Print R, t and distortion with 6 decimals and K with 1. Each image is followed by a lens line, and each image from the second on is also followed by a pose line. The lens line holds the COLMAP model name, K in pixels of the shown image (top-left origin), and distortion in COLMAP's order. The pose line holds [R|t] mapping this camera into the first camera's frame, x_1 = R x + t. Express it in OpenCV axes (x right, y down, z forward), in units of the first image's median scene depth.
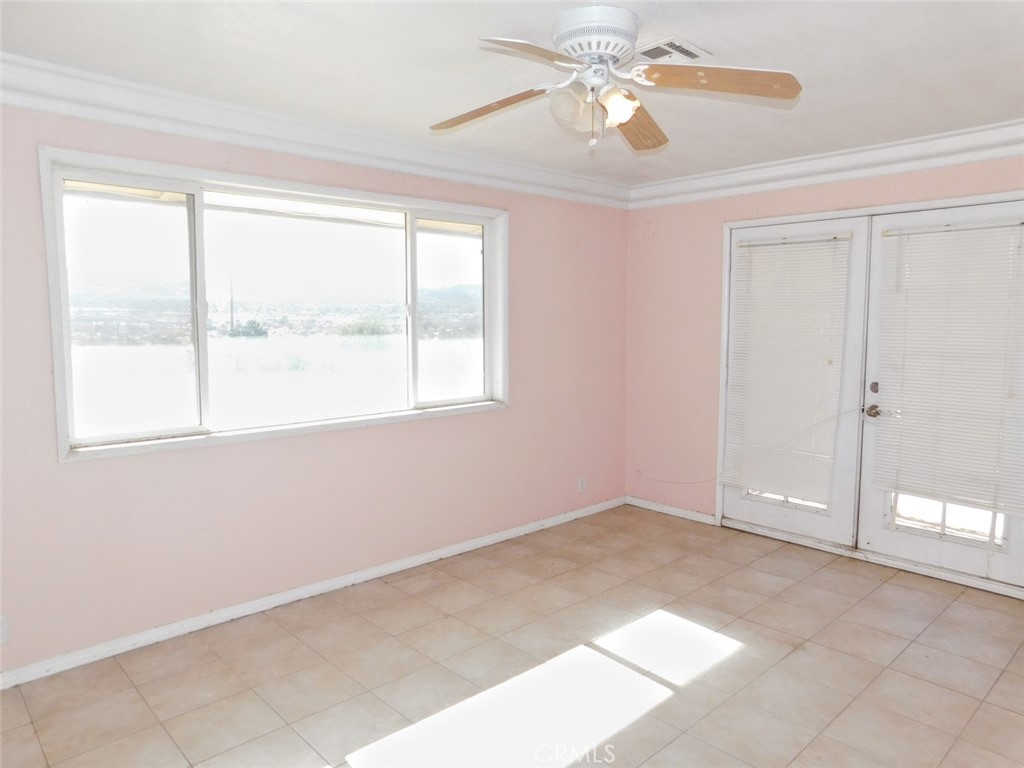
lens RADIAL K [[675.5, 0, 510.4], [0, 675.5, 384.0], [0, 0, 1]] dist [-0.068773, 0.055075]
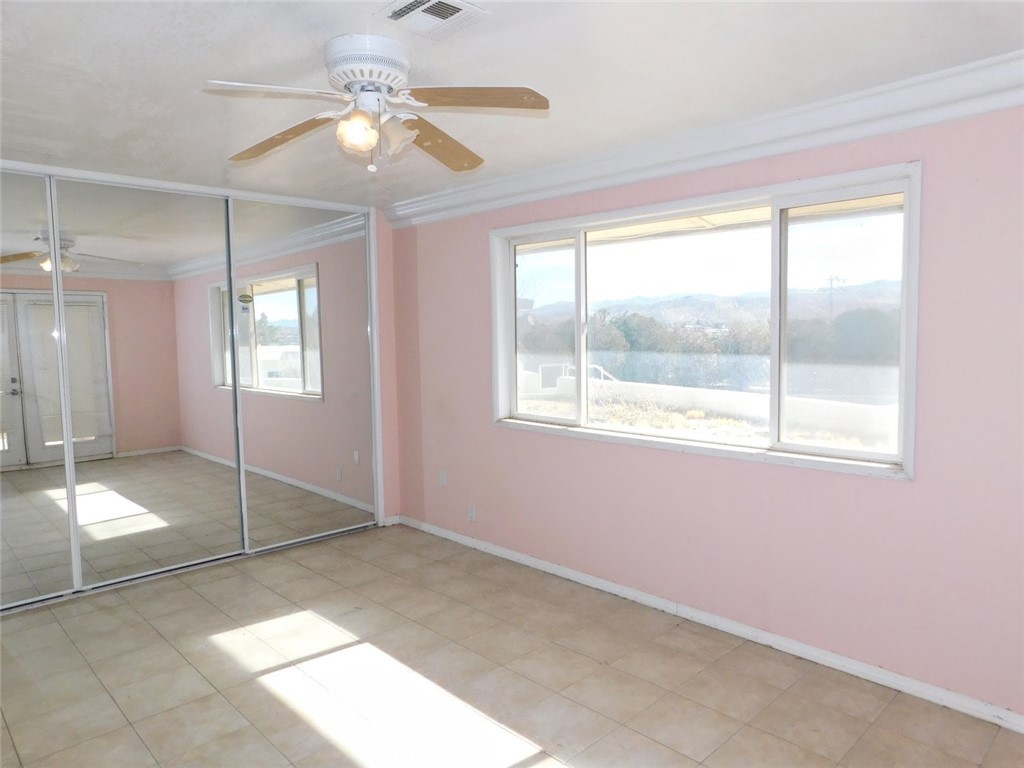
lens RADIAL K [[675.5, 0, 510.4], [0, 675.5, 384.0], [0, 0, 1]] dist [-0.068773, 0.055075]
pose [[0.024488, 0.081964, -0.996334, 0.779626], [-0.084383, 0.993246, 0.079636, -0.094018], [0.996132, 0.082123, 0.031239, 0.813478]]
